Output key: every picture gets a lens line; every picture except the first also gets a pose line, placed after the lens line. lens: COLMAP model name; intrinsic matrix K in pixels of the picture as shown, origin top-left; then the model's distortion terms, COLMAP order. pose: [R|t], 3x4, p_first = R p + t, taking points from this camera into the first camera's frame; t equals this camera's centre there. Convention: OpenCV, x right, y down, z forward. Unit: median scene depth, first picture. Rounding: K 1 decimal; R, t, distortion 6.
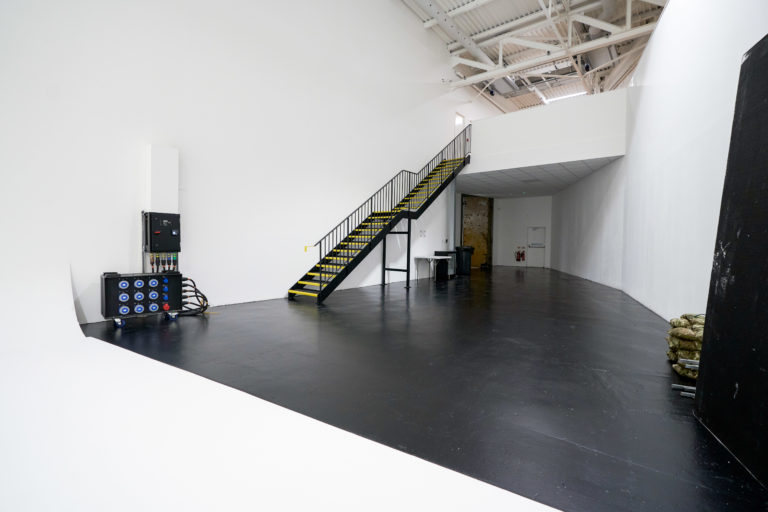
lens RADIAL K [[356.5, 0, 380.7], [0, 356.5, 253.0], [0, 0, 1]] dist [0.000322, 0.000020]
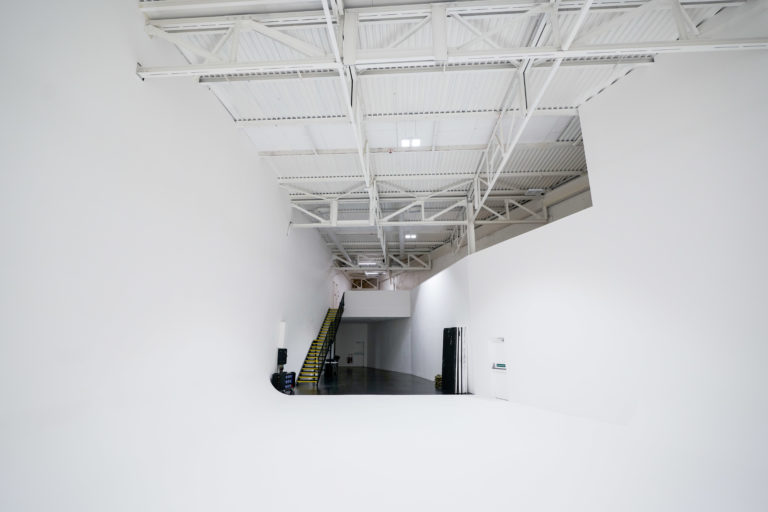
lens RADIAL K [[356.5, 0, 380.7], [0, 356.5, 253.0], [0, 0, 1]] dist [0.000322, 0.000020]
pose [[0.808407, 0.136547, 0.572567, -0.714263], [0.027609, 0.962855, -0.268604, -0.028851], [-0.587976, 0.232950, 0.774609, -0.675742]]
